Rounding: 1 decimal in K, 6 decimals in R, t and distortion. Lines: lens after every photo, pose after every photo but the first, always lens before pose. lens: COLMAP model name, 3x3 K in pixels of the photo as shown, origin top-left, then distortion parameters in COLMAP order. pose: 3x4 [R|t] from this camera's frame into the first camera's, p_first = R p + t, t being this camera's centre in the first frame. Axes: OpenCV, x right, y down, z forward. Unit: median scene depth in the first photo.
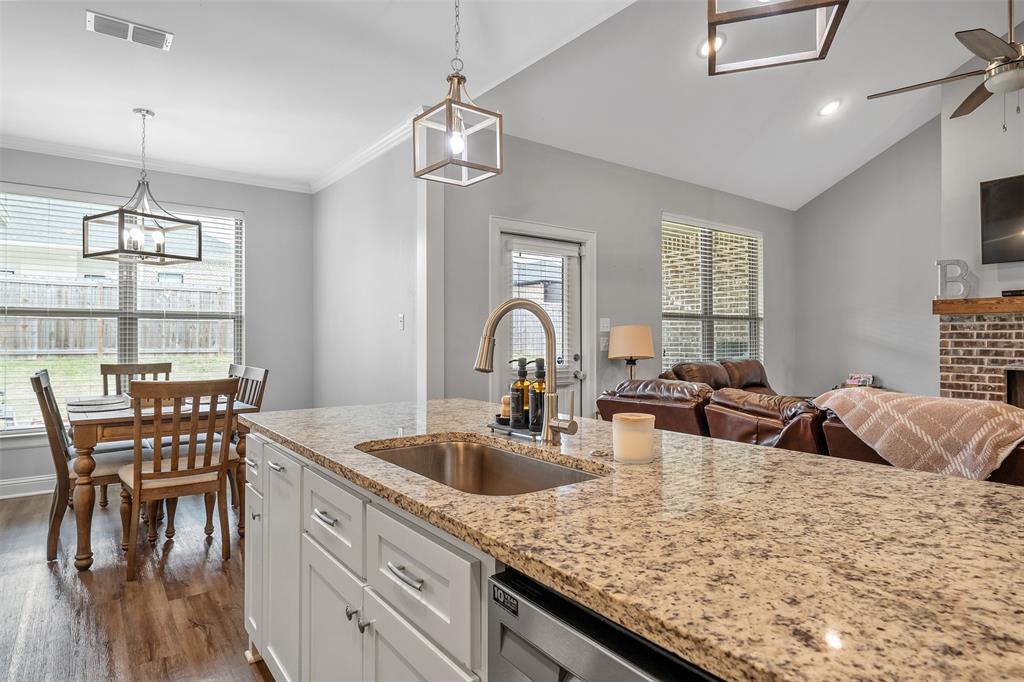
lens RADIAL K [[571.2, 0, 509.0], [0, 571.2, 334.4], [0, 0, 1]] dist [-0.000576, -0.000194]
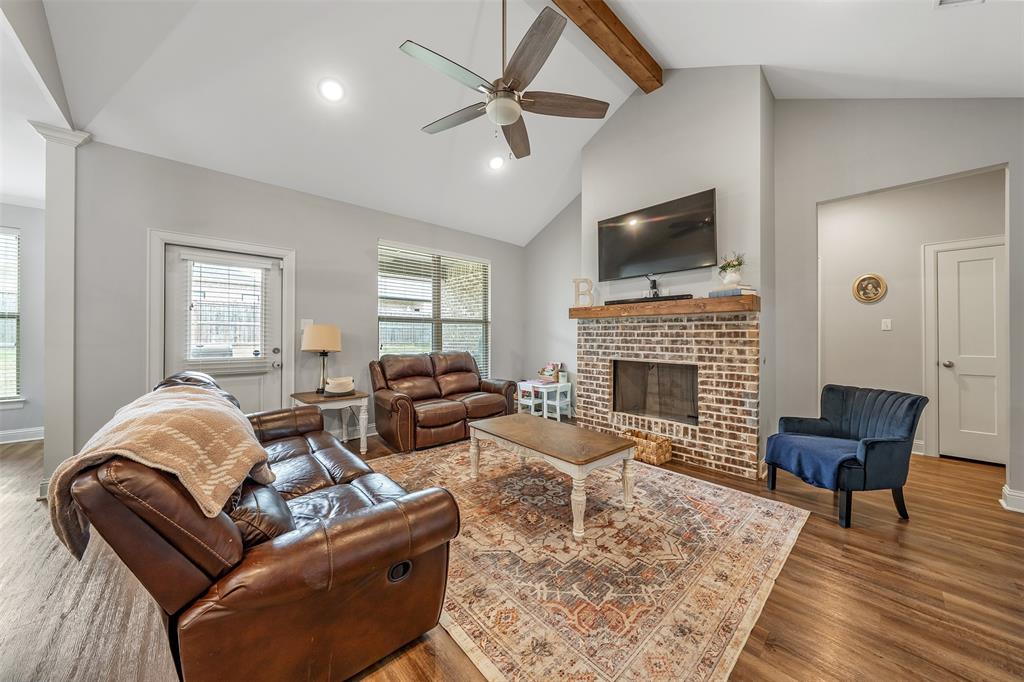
lens RADIAL K [[348.9, 0, 509.7], [0, 348.9, 335.8], [0, 0, 1]] dist [0.000127, -0.000003]
pose [[0.995610, 0.003340, 0.093534, 0.536149], [-0.003761, 0.999984, 0.004326, 0.002874], [-0.093518, -0.004659, 0.995607, 0.191716]]
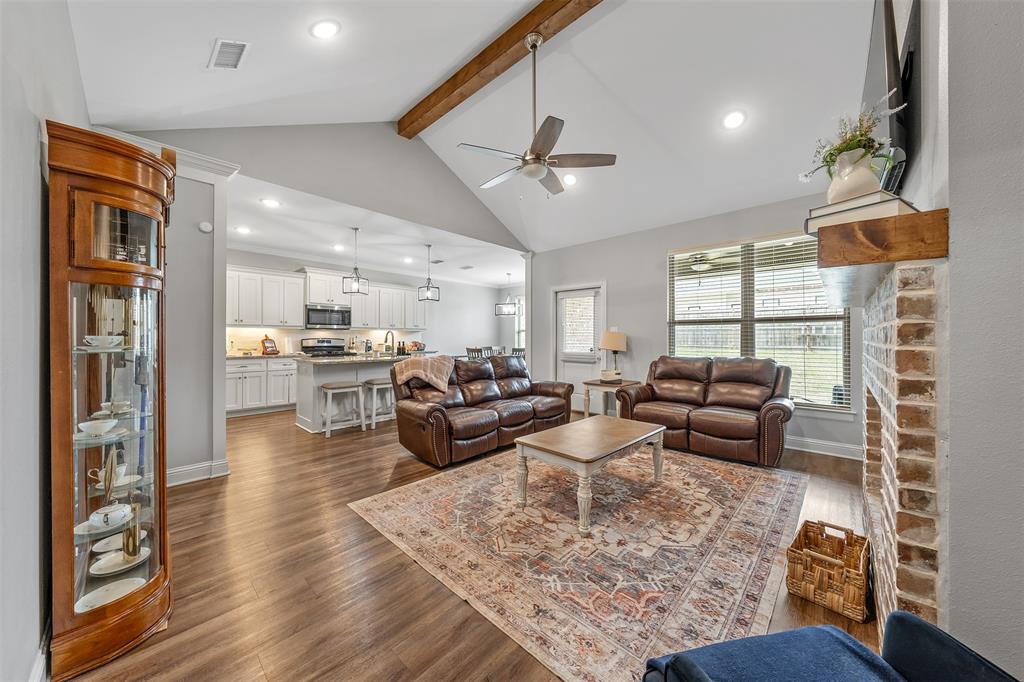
lens RADIAL K [[348.9, 0, 509.7], [0, 348.9, 335.8], [0, 0, 1]] dist [0.000127, -0.000003]
pose [[0.172463, -0.005749, -0.984999, 1.161153], [0.002444, 0.999982, -0.005408, 0.003707], [0.985013, -0.001475, 0.172474, 0.496768]]
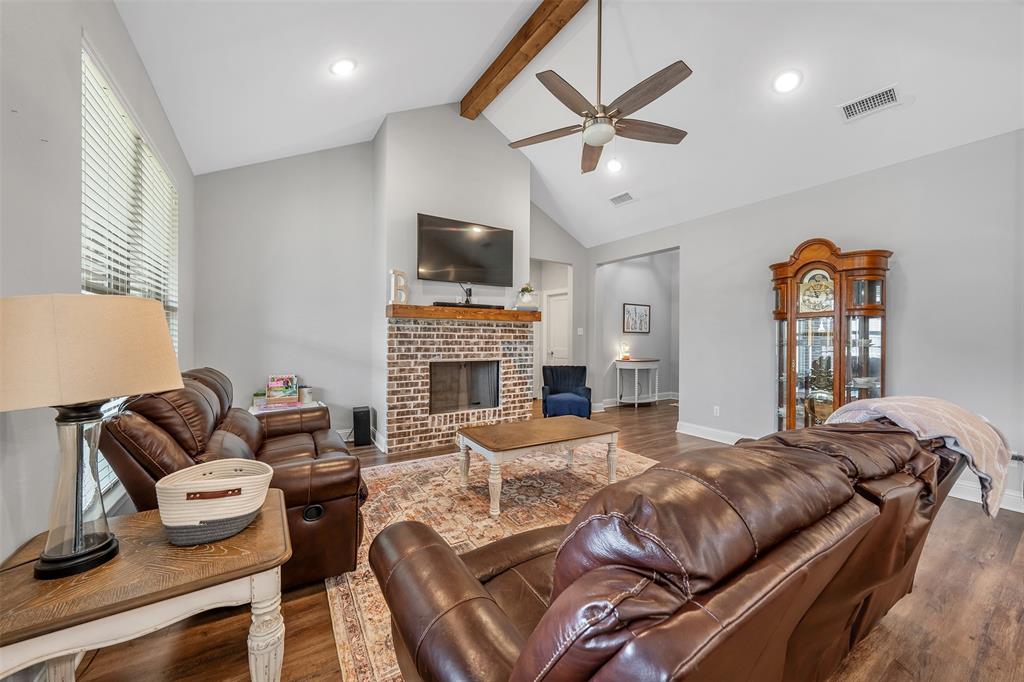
lens RADIAL K [[377.5, 0, 509.5], [0, 377.5, 338.8], [0, 0, 1]] dist [-0.000211, -0.000014]
pose [[0.074882, -0.002824, 0.997188, 0.017612], [-0.012926, 0.999909, 0.003802, 0.002680], [-0.997109, -0.013174, 0.074839, 0.729147]]
